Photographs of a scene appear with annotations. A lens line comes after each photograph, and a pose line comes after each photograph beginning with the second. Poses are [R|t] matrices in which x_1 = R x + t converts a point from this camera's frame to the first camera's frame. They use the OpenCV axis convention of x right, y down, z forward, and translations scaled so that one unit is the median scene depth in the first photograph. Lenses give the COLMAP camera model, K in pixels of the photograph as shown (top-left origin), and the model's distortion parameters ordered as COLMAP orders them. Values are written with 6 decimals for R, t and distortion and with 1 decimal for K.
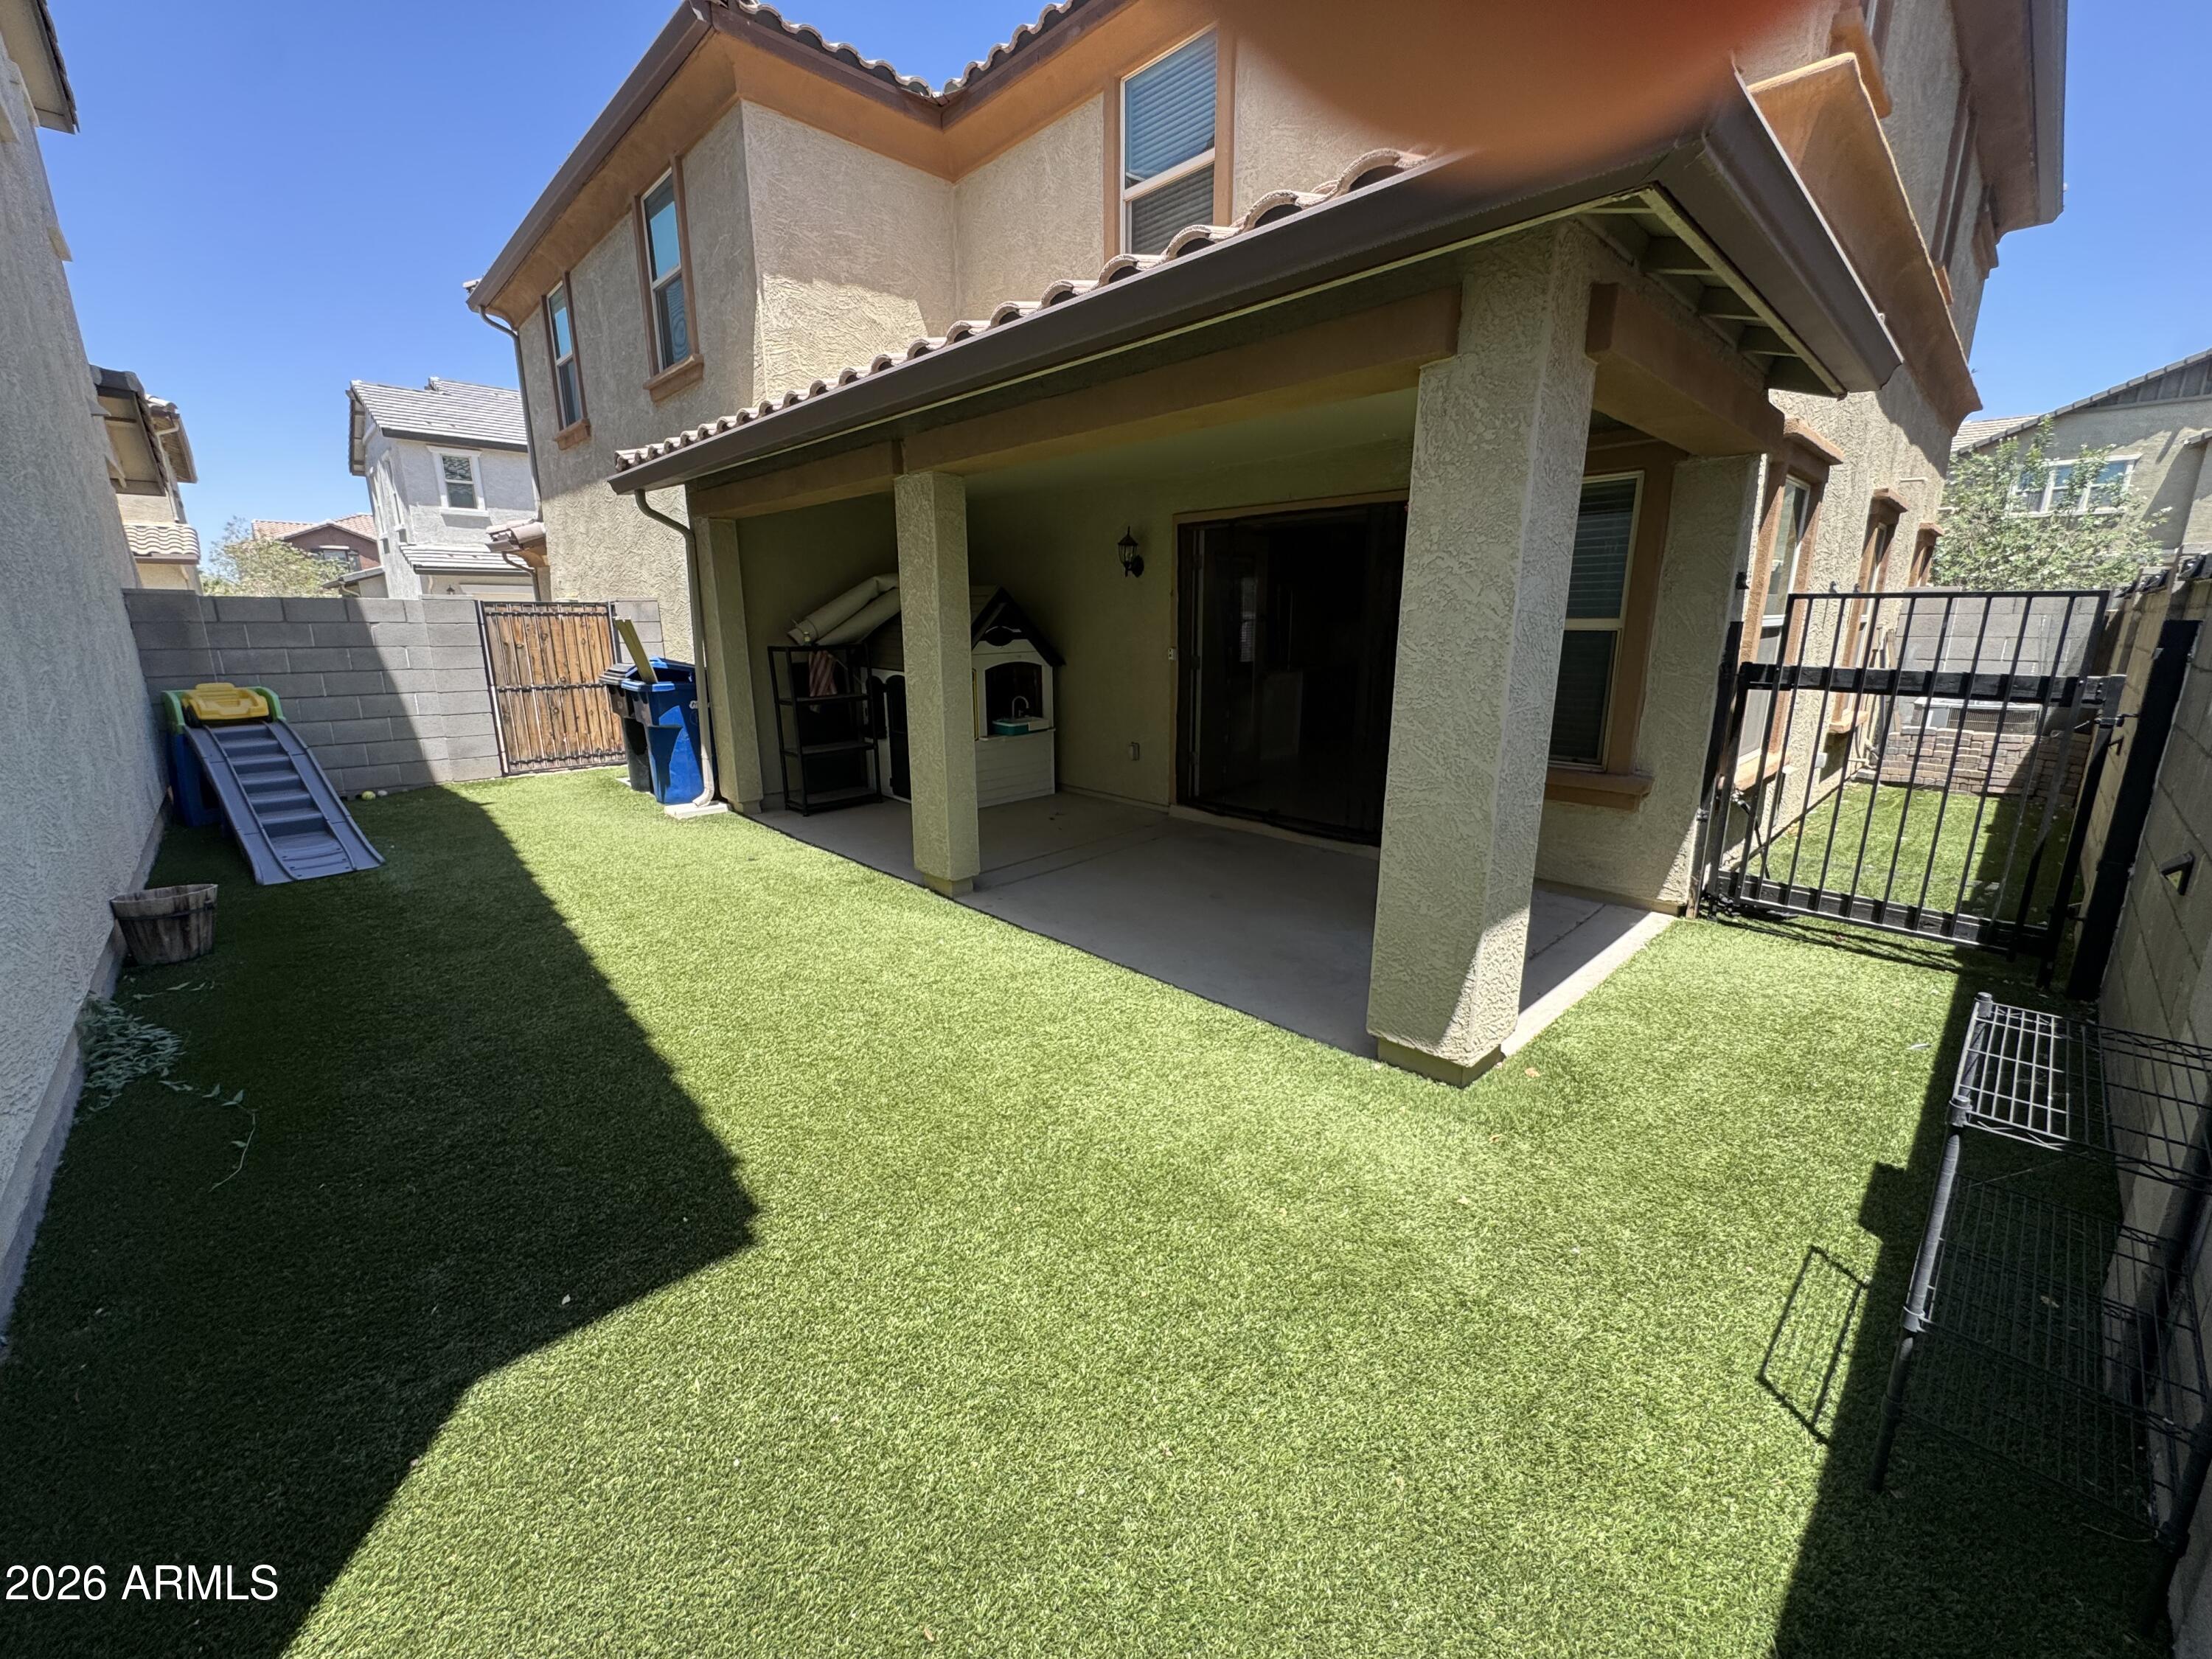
lens RADIAL K [[884.3, 0, 1100.7], [0, 884.3, 828.5], [0, 0, 1]] dist [-0.003875, -0.000405]
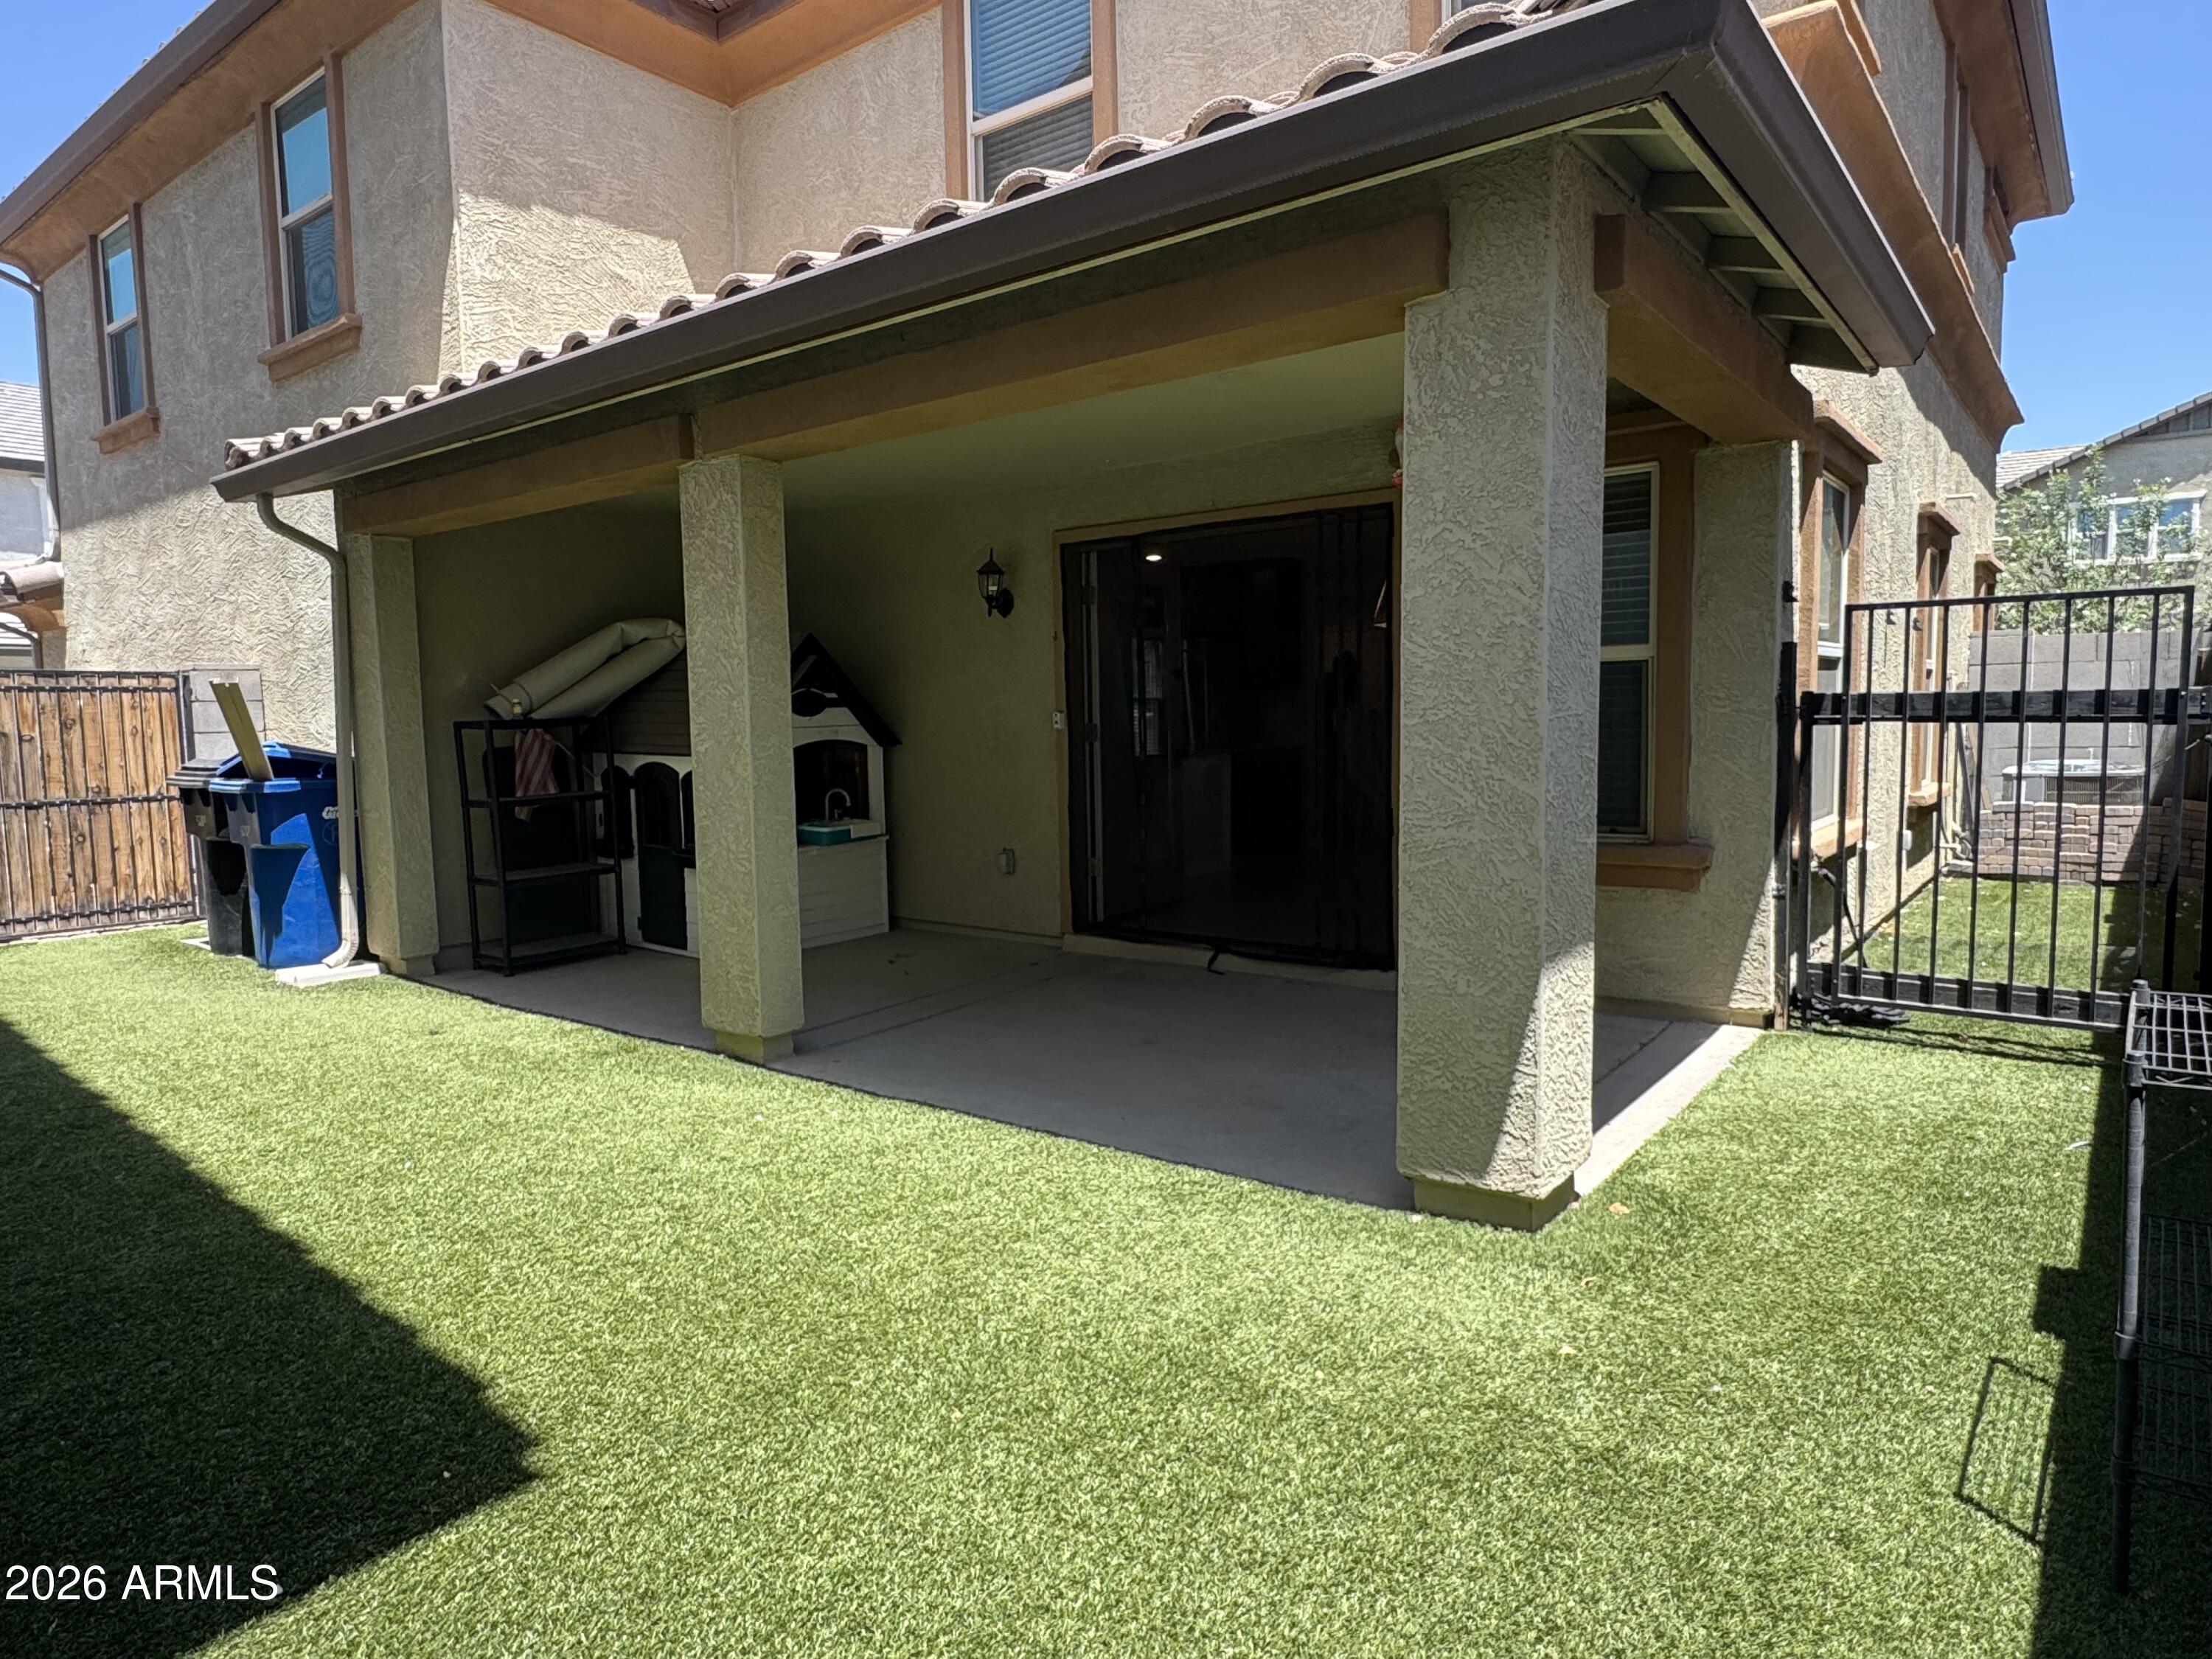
lens RADIAL K [[1323.1, 0, 1095.4], [0, 1323.1, 828.9], [0, 0, 1]] dist [-0.006111, 0.001312]
pose [[0.989791, -0.027215, 0.139903, -0.064935], [0.048130, 0.987761, -0.148361, 0.075851], [-0.134153, 0.153580, 0.978987, -0.050817]]
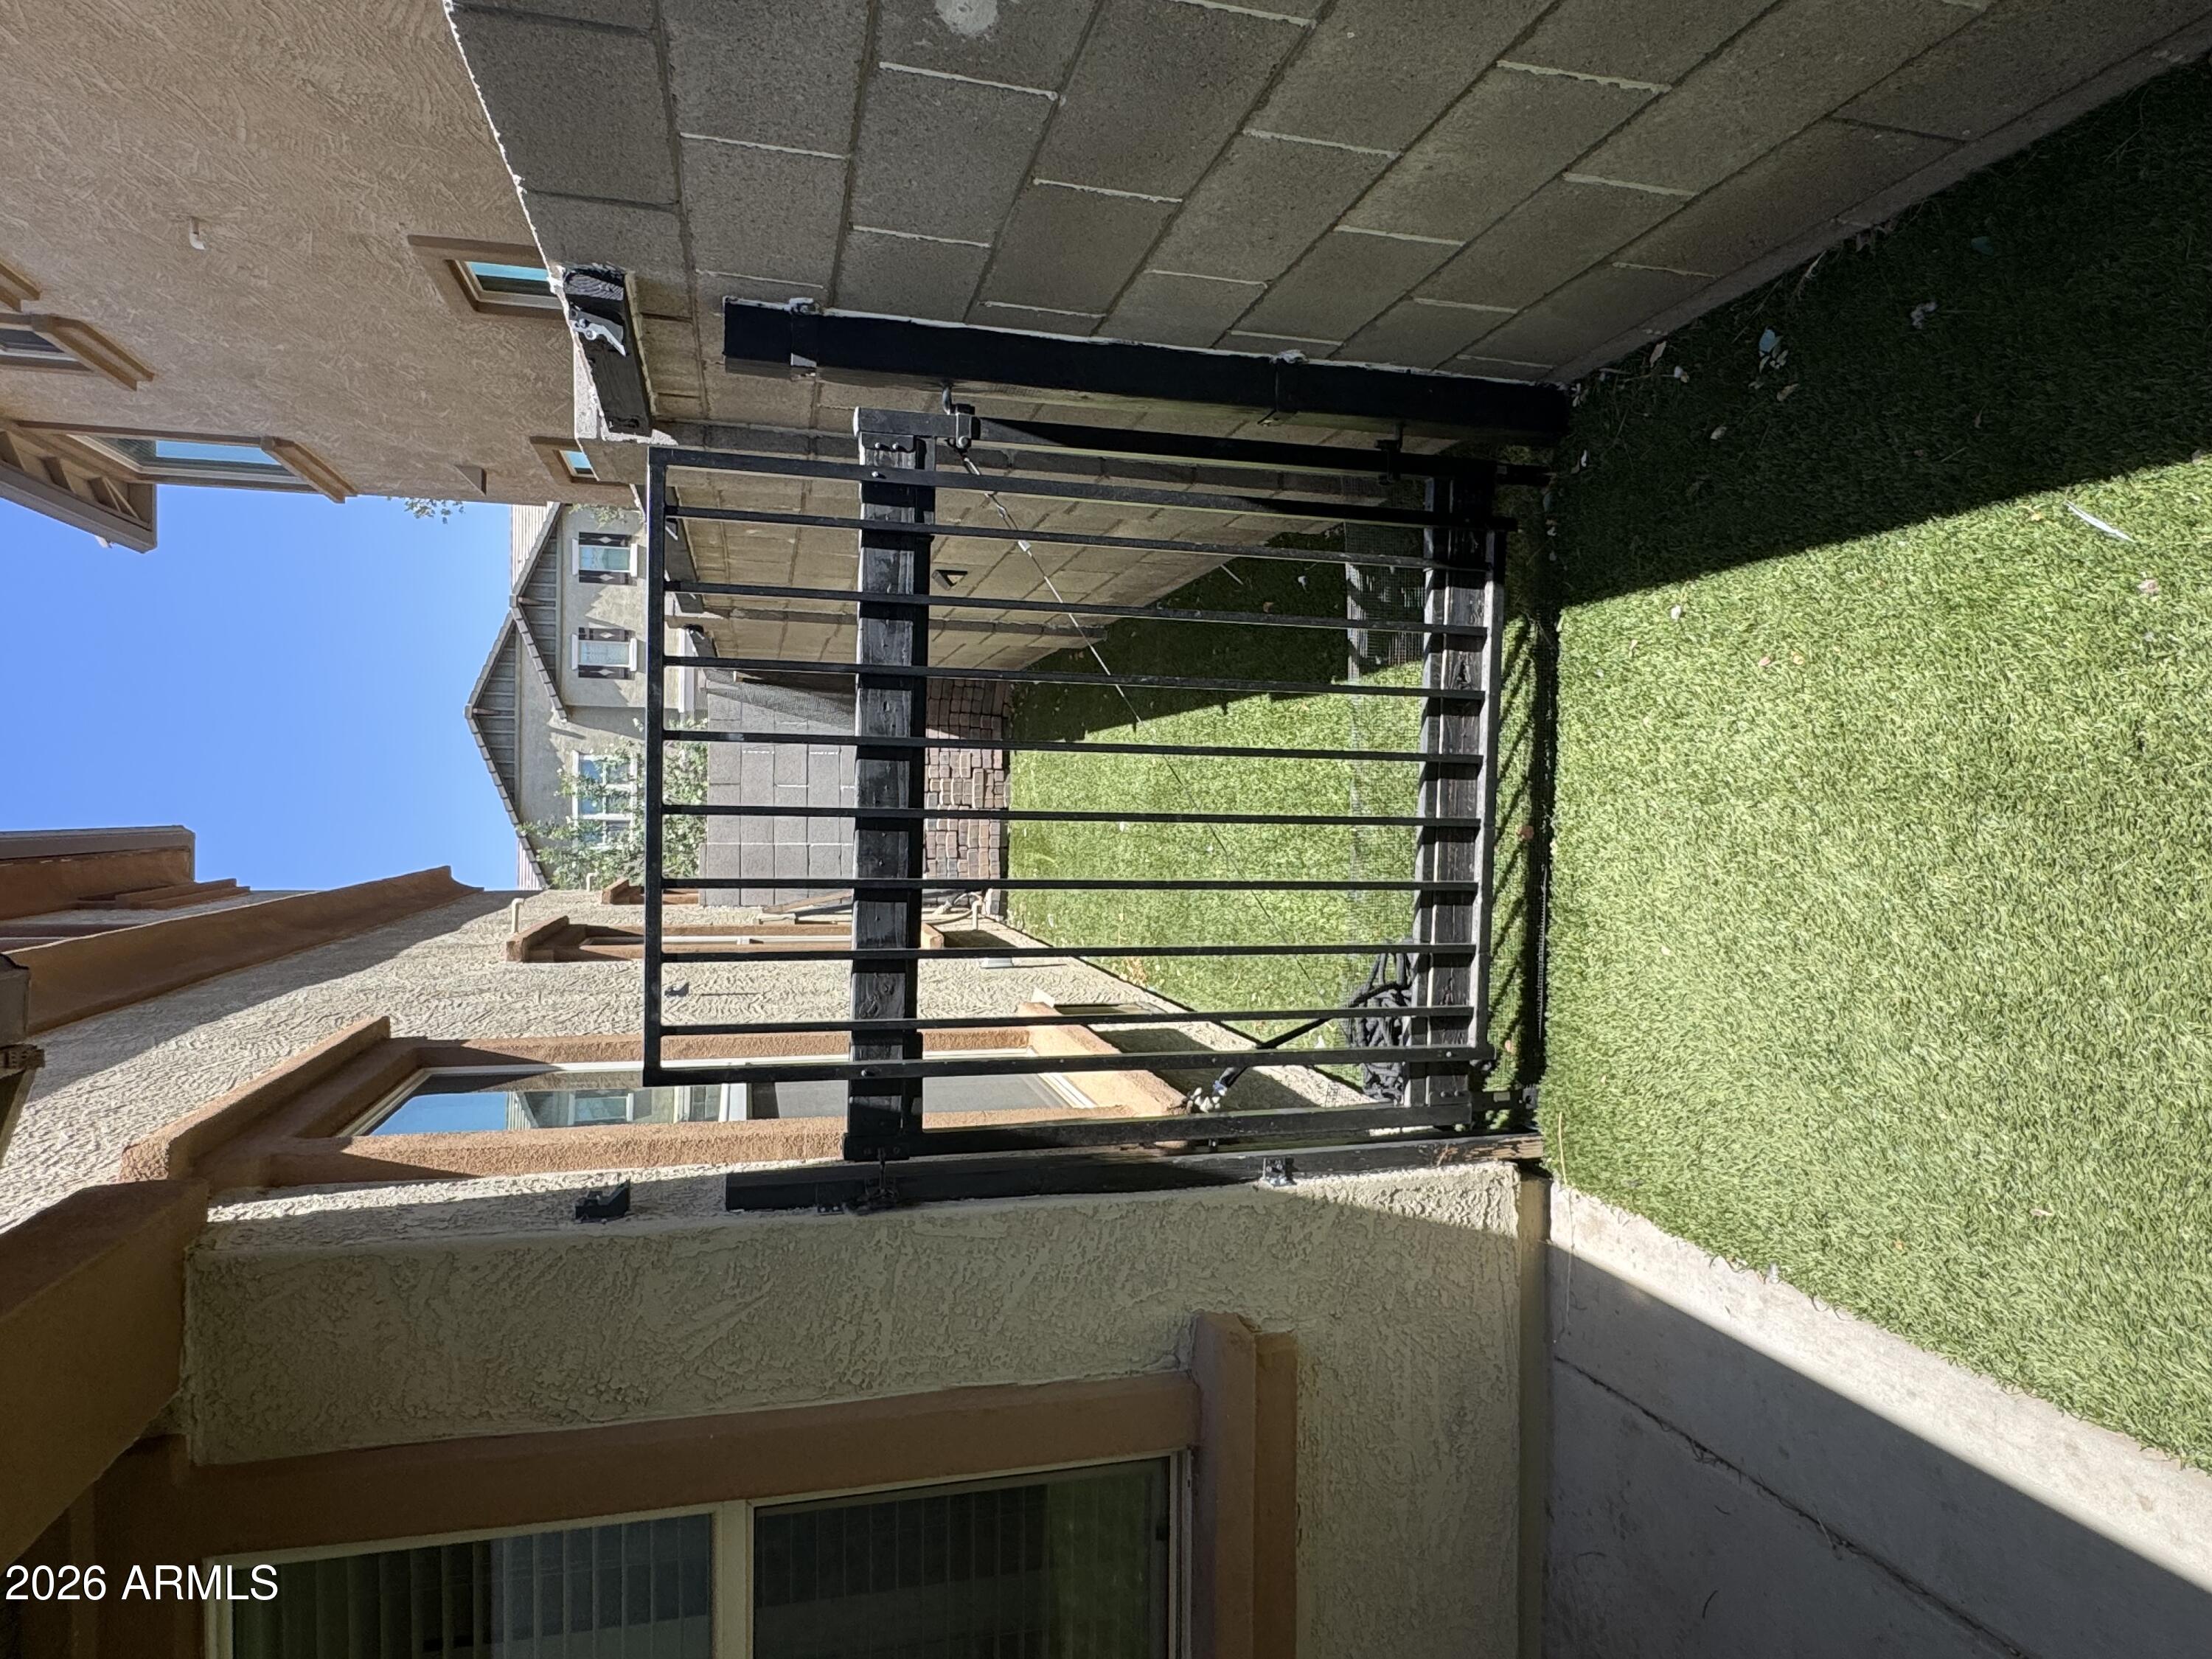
lens RADIAL K [[1323.1, 0, 1086.3], [0, 1323.1, 840.9], [0, 0, 1]] dist [-0.006111, 0.001312]
pose [[-0.165516, -0.704903, 0.689721, 0.435303], [0.984780, -0.155744, 0.077151, -0.114001], [0.053035, 0.691994, 0.719953, 0.537488]]
